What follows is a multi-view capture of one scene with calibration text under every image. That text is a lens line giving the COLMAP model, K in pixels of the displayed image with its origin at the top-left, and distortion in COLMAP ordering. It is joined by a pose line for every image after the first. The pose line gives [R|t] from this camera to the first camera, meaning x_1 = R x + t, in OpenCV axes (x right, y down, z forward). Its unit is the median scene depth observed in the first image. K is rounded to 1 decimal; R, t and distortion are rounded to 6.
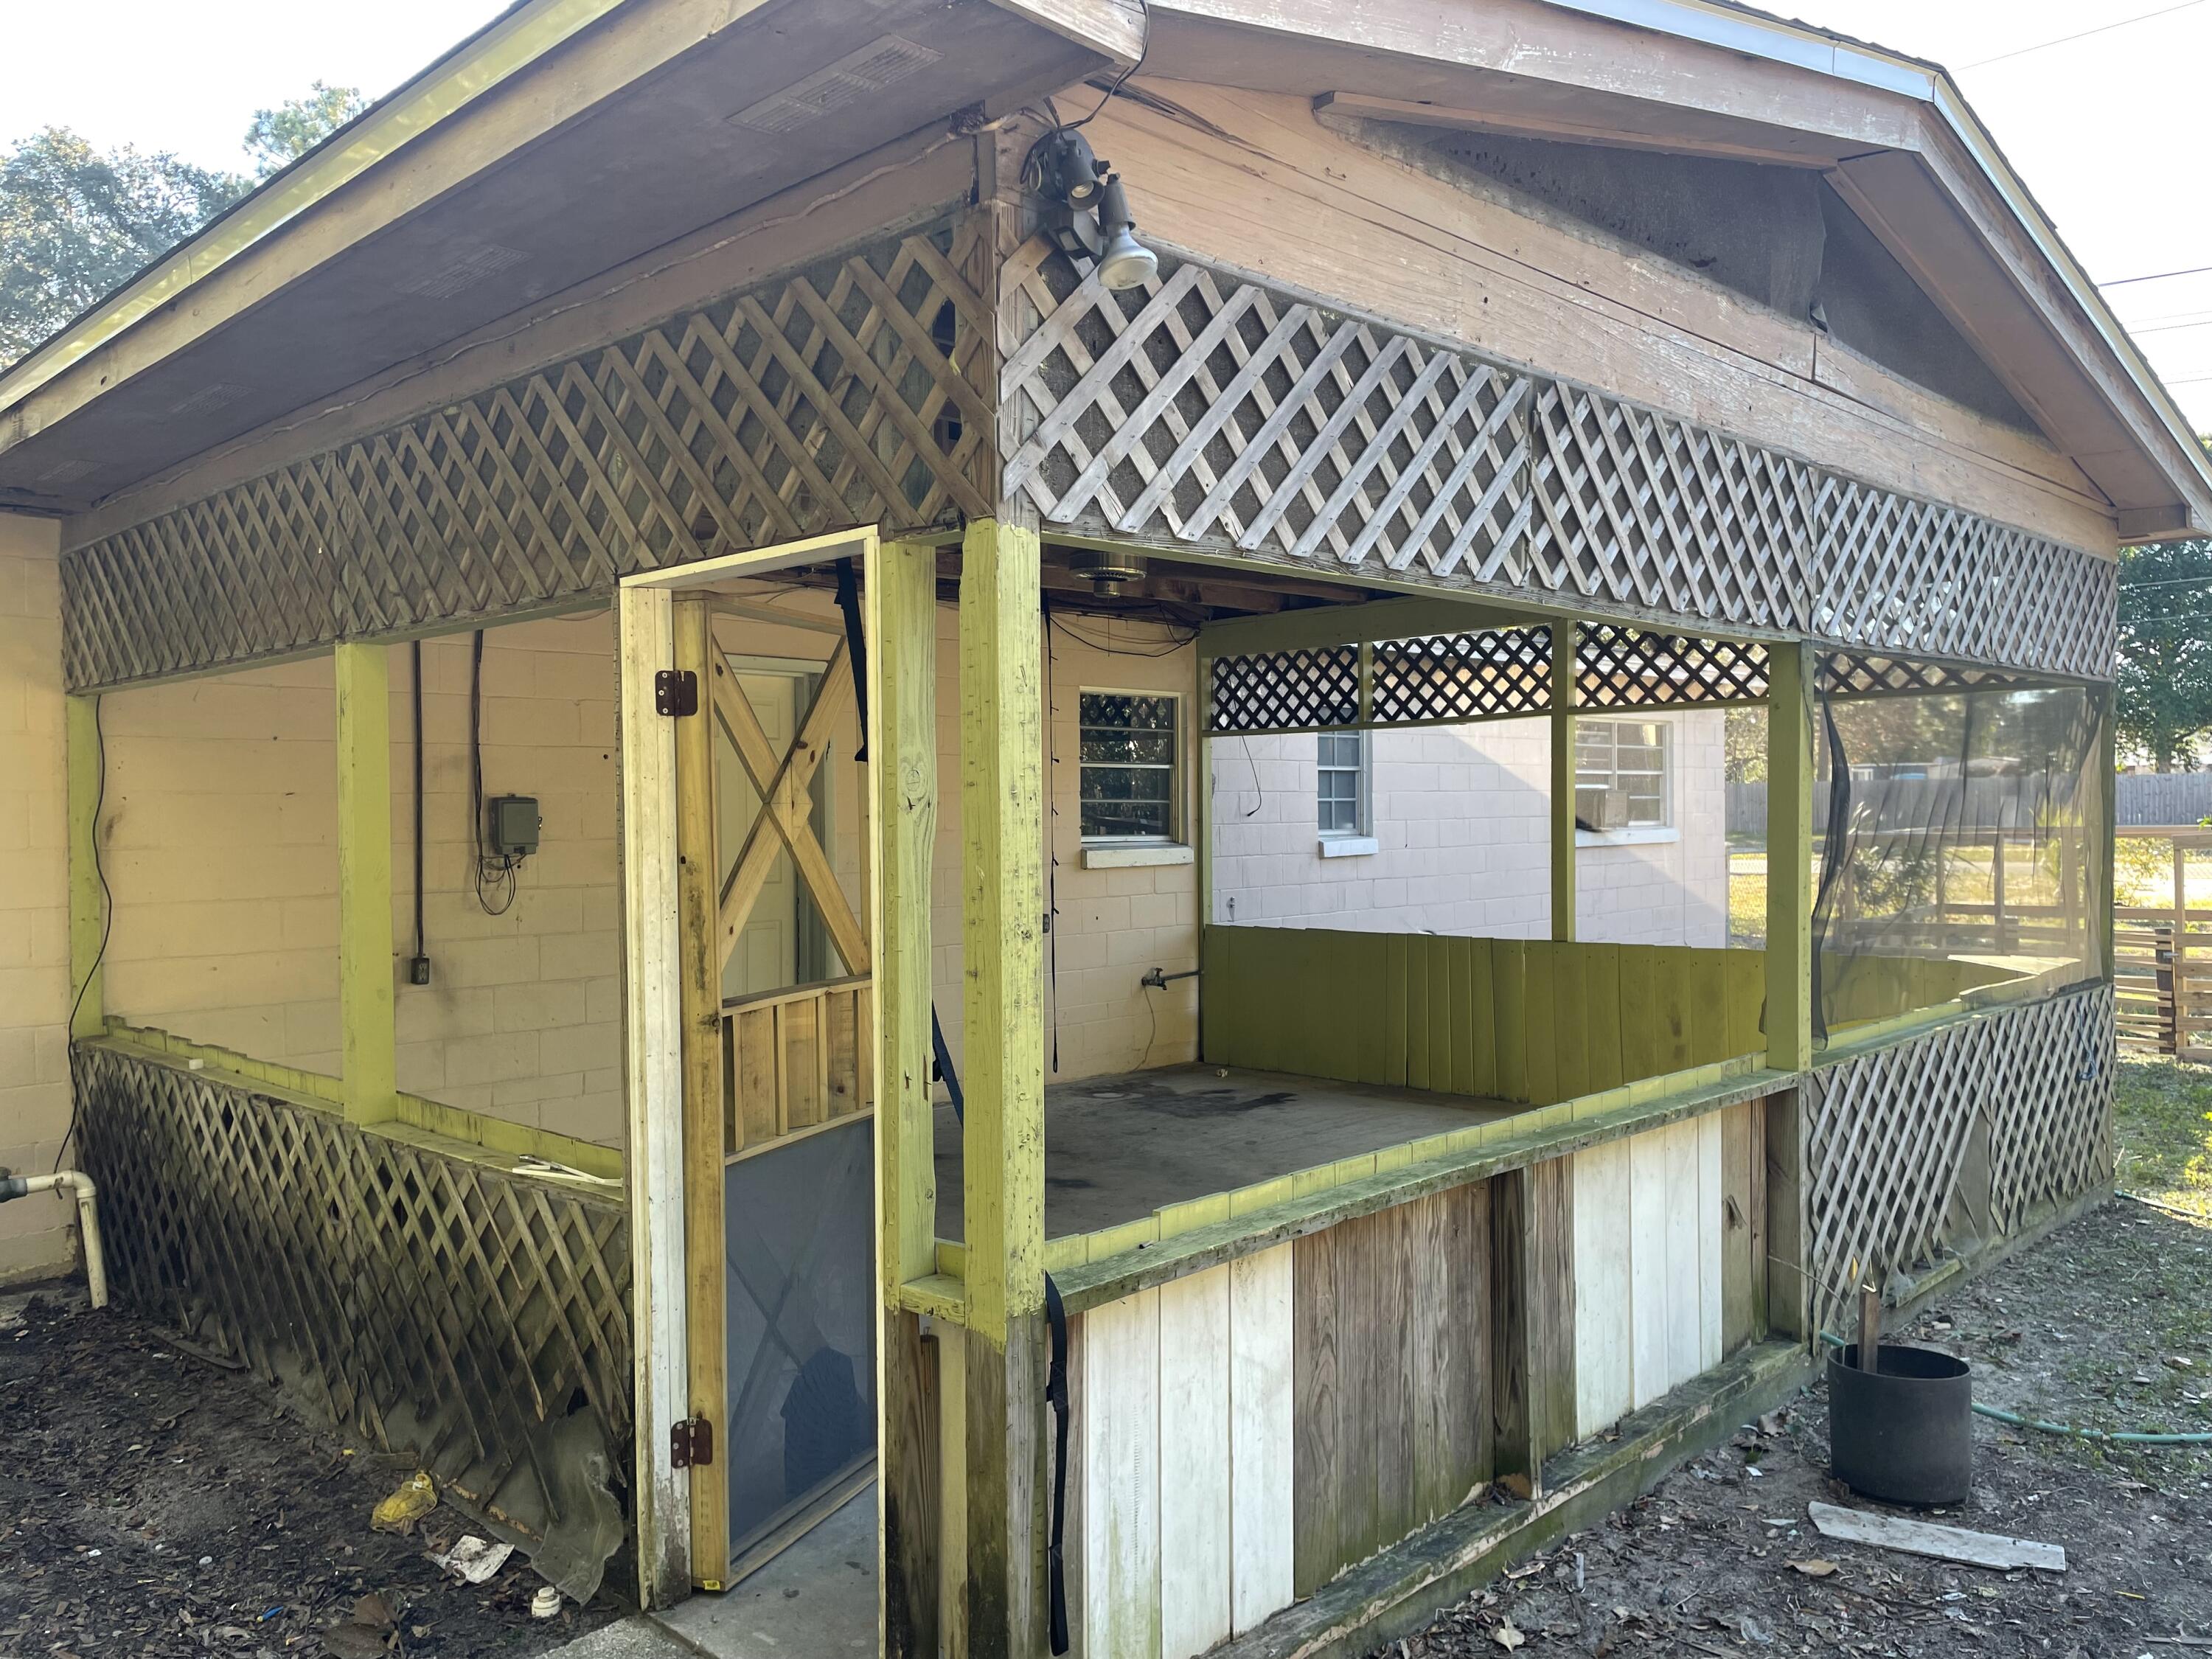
lens RADIAL K [[1679.1, 0, 1099.9], [0, 1679.1, 827.2], [0, 0, 1]] dist [0.086145, -0.098518]
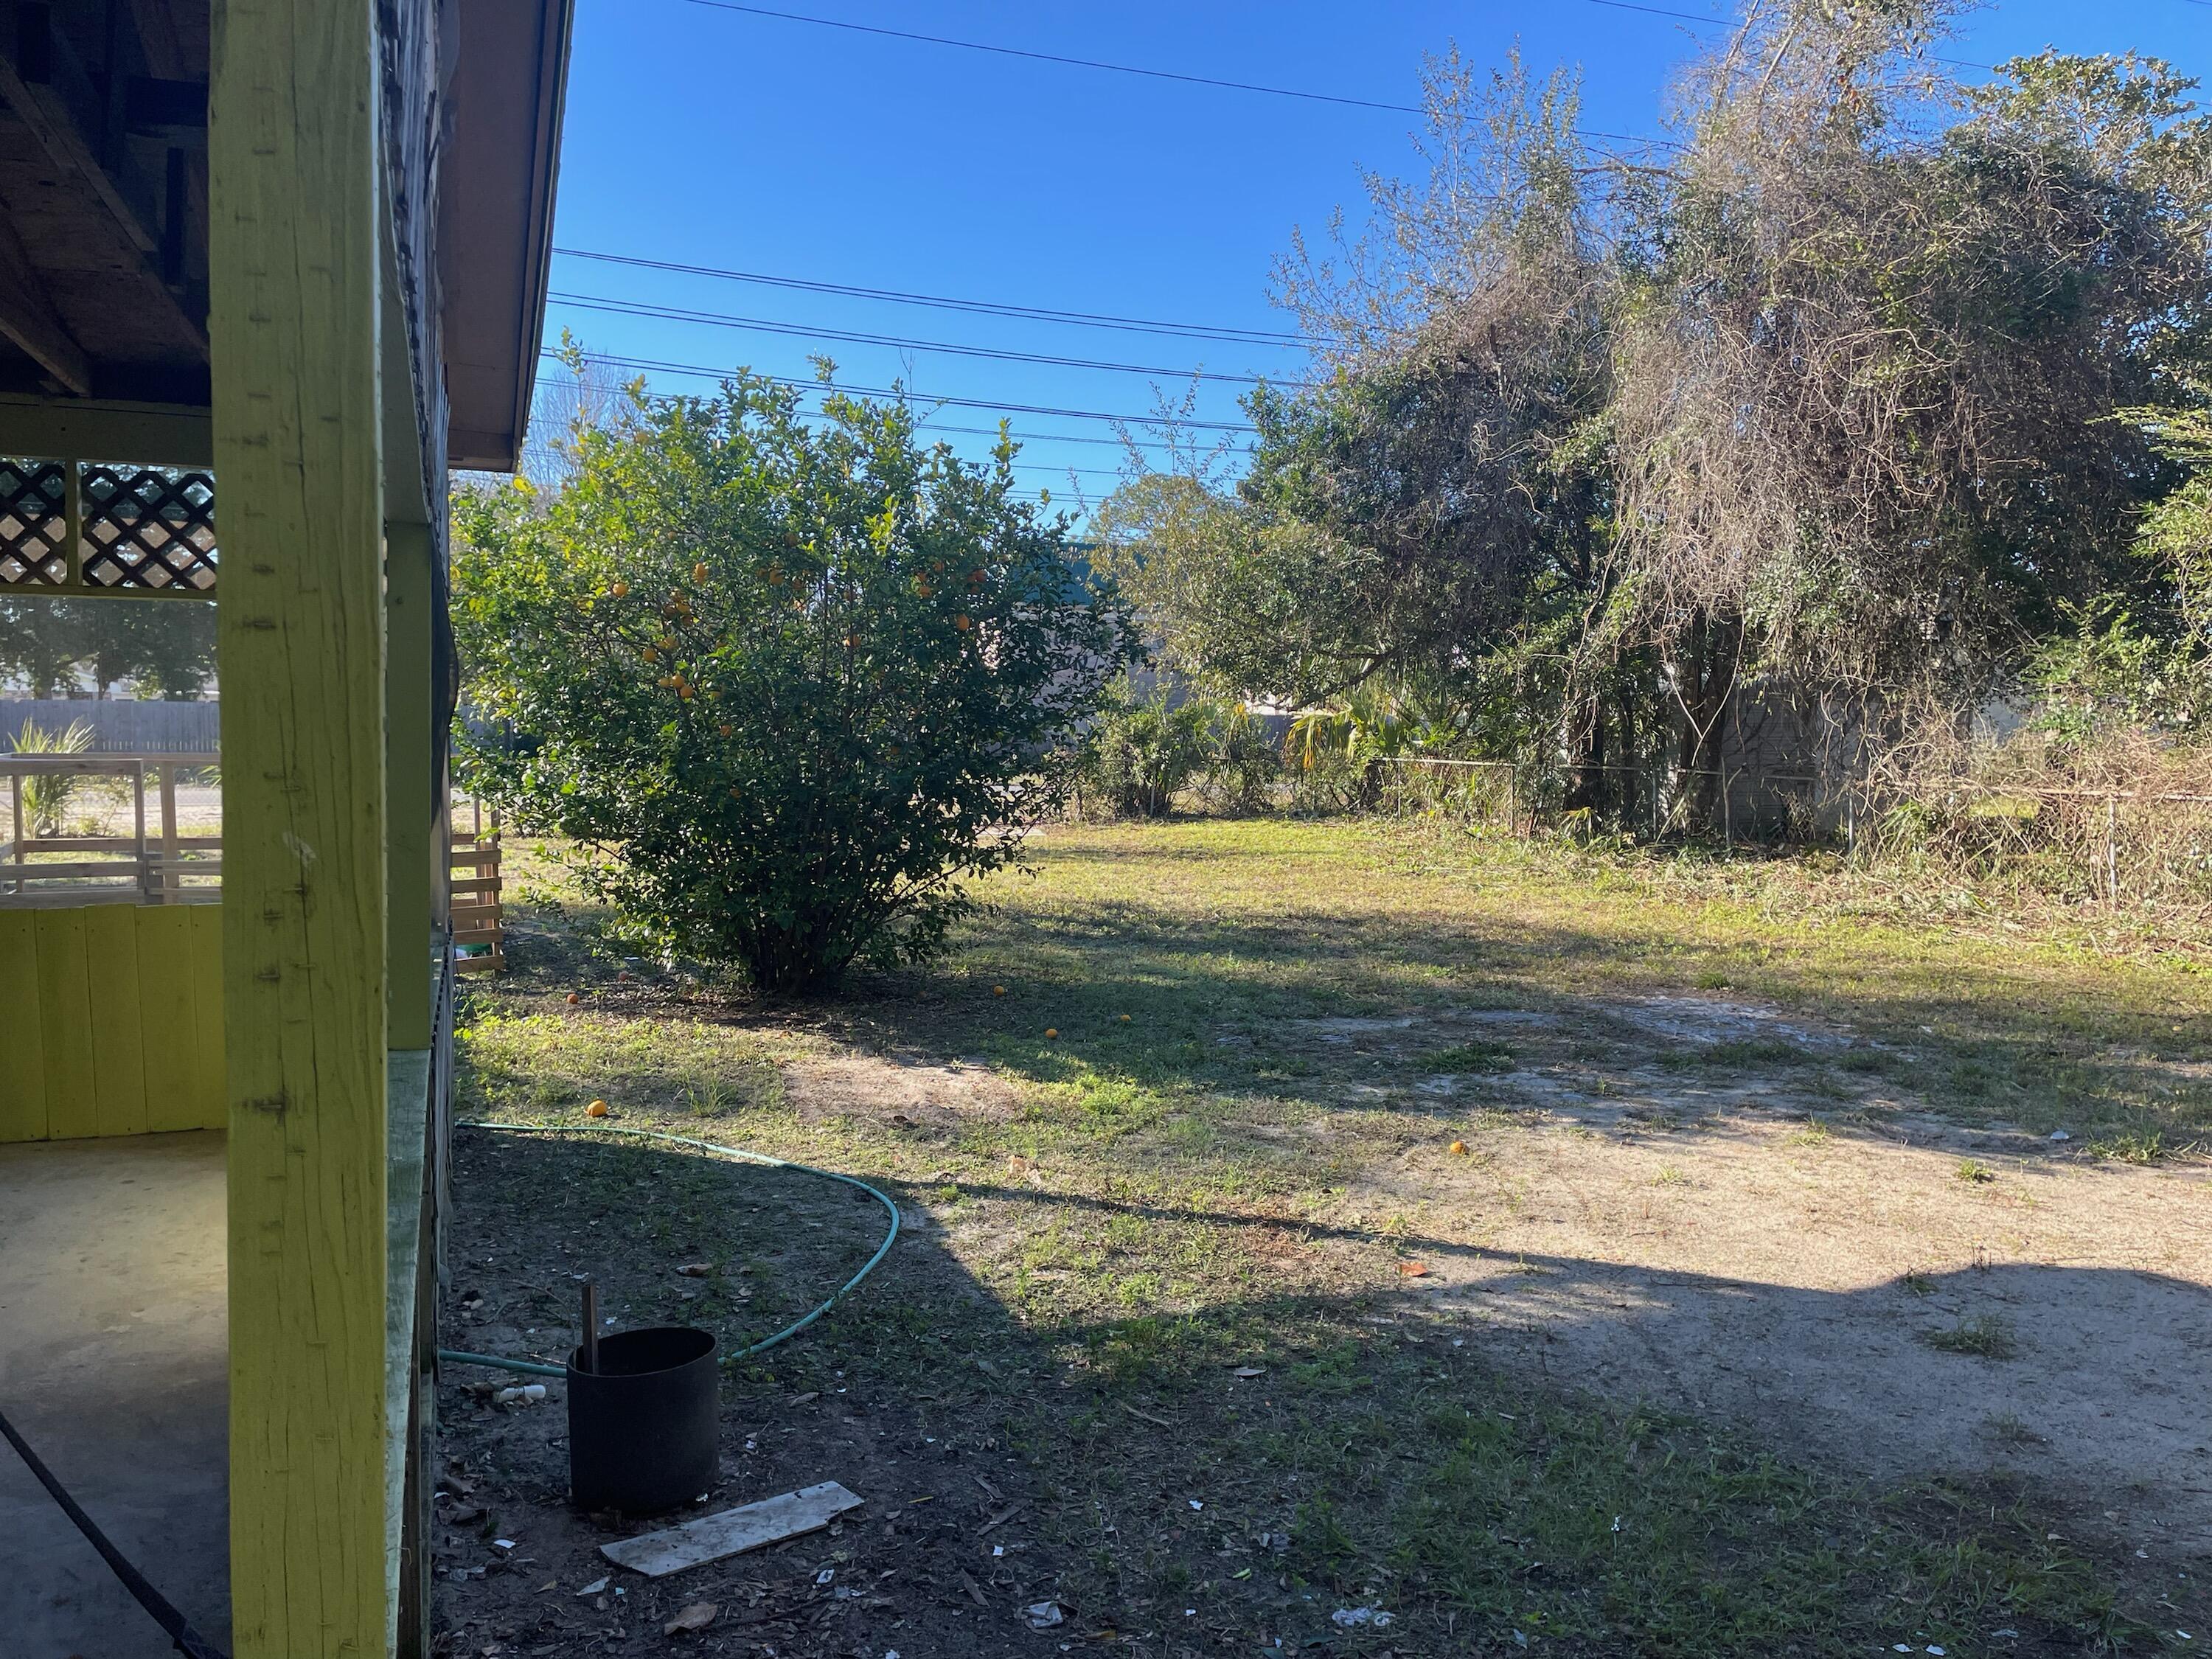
lens RADIAL K [[1679.1, 0, 1103.6], [0, 1679.1, 828.6], [0, 0, 1]] dist [0.086145, -0.098518]
pose [[0.420407, -0.037928, 0.906543, -0.221787], [-0.001191, 0.999102, 0.042353, -0.001165], [-0.907335, -0.018885, 0.419984, 0.390755]]
